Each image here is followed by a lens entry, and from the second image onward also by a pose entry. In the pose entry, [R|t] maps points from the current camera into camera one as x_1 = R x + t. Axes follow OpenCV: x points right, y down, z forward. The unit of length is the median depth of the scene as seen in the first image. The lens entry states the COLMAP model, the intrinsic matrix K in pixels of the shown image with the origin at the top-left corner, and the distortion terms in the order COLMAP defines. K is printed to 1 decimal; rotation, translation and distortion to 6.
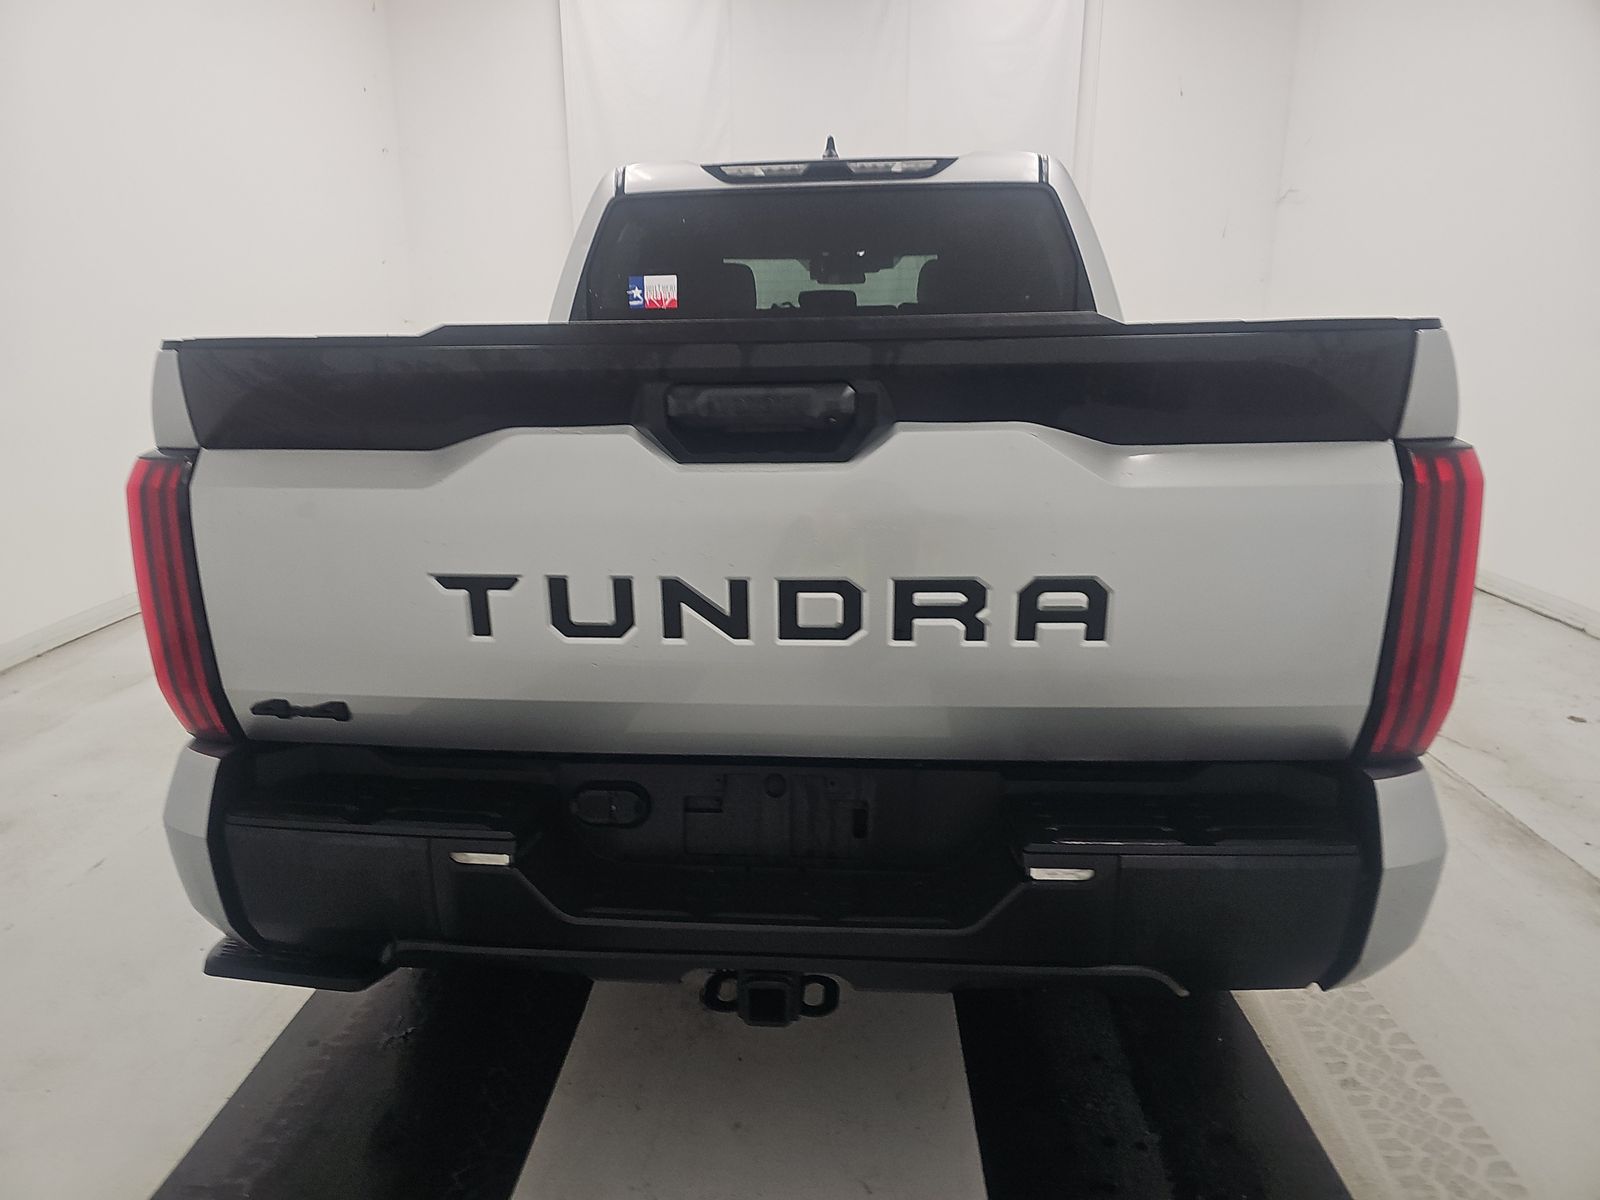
lens RADIAL K [[1070.4, 0, 774.7], [0, 1070.4, 603.9], [0, 0, 1]] dist [0.041692, -0.003821]
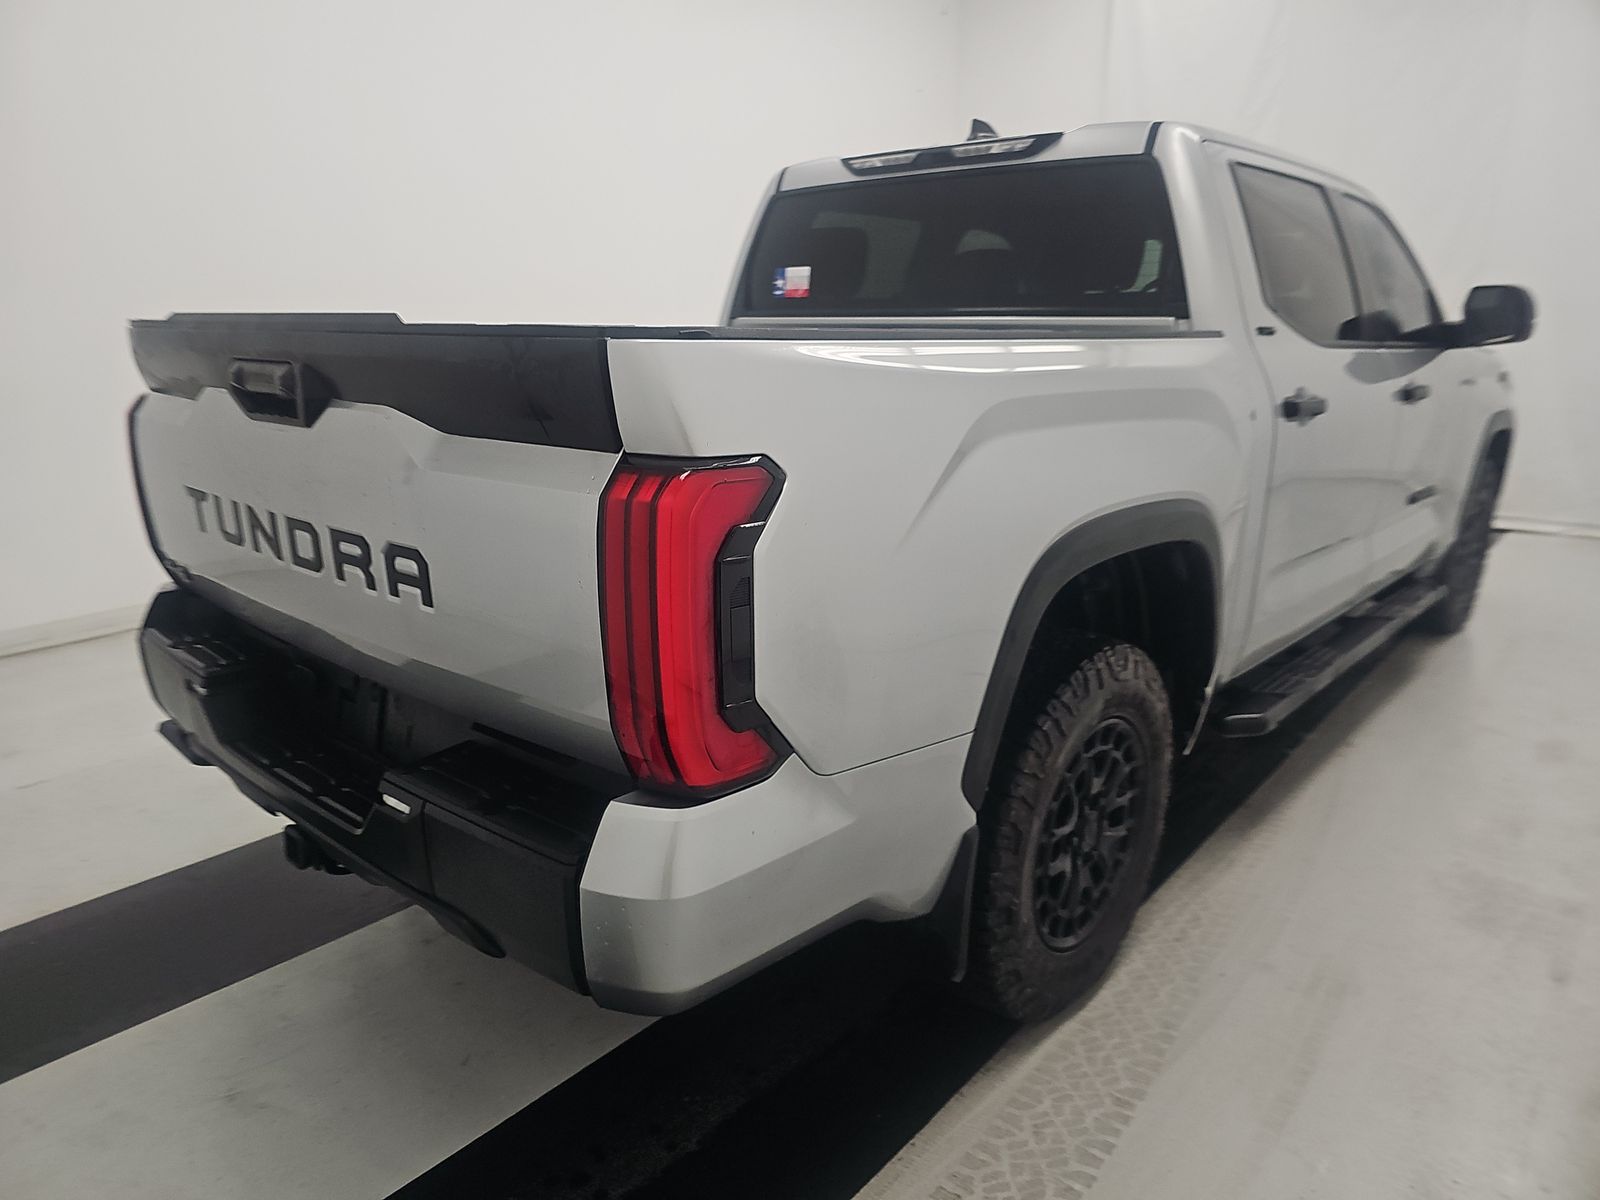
lens RADIAL K [[1070.4, 0, 787.3], [0, 1070.4, 601.8], [0, 0, 1]] dist [0.041692, -0.003821]
pose [[0.801708, 0.169583, -0.573155, 1.133231], [-0.161146, 0.984725, 0.065951, -0.095841], [0.575584, 0.039488, 0.816789, 0.279272]]
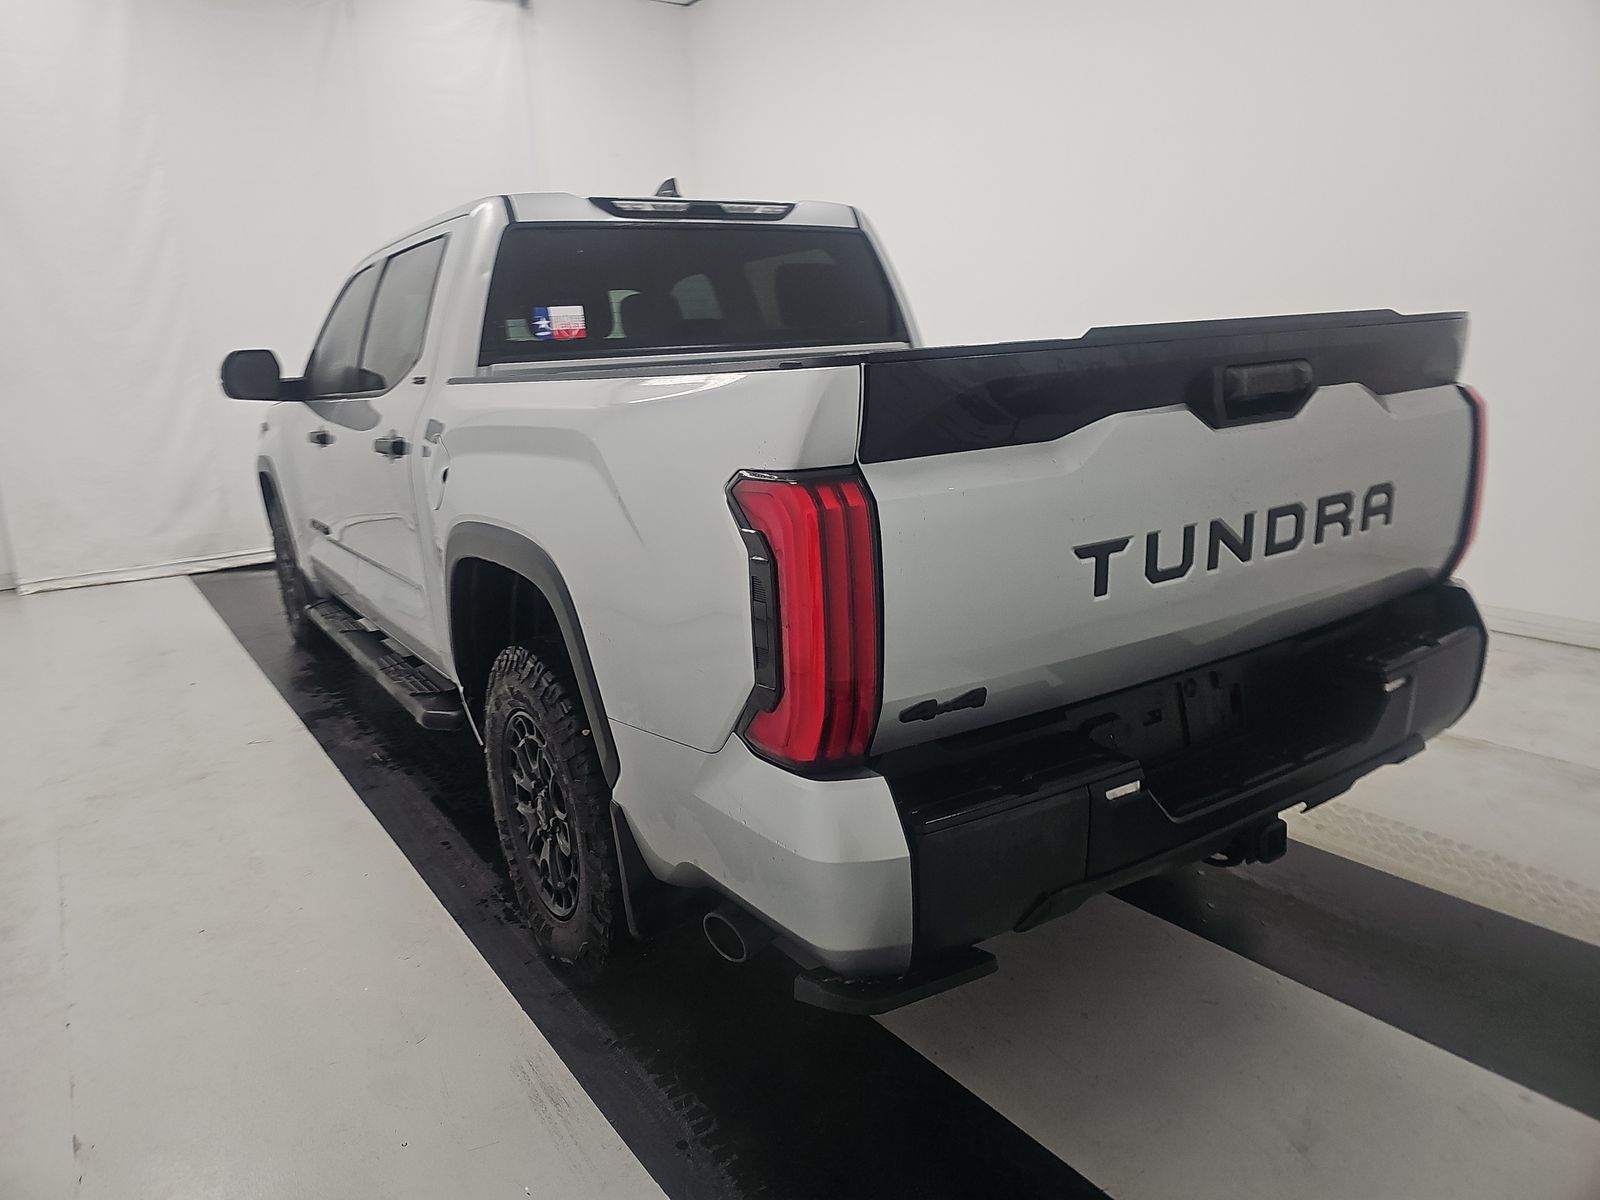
lens RADIAL K [[1070.4, 0, 765.7], [0, 1070.4, 578.5], [0, 0, 1]] dist [0.041692, -0.003821]
pose [[0.789995, -0.156346, 0.592844, -1.193889], [0.192784, 0.981239, 0.001879, -0.057374], [-0.582016, 0.112806, 0.805315, 0.271861]]
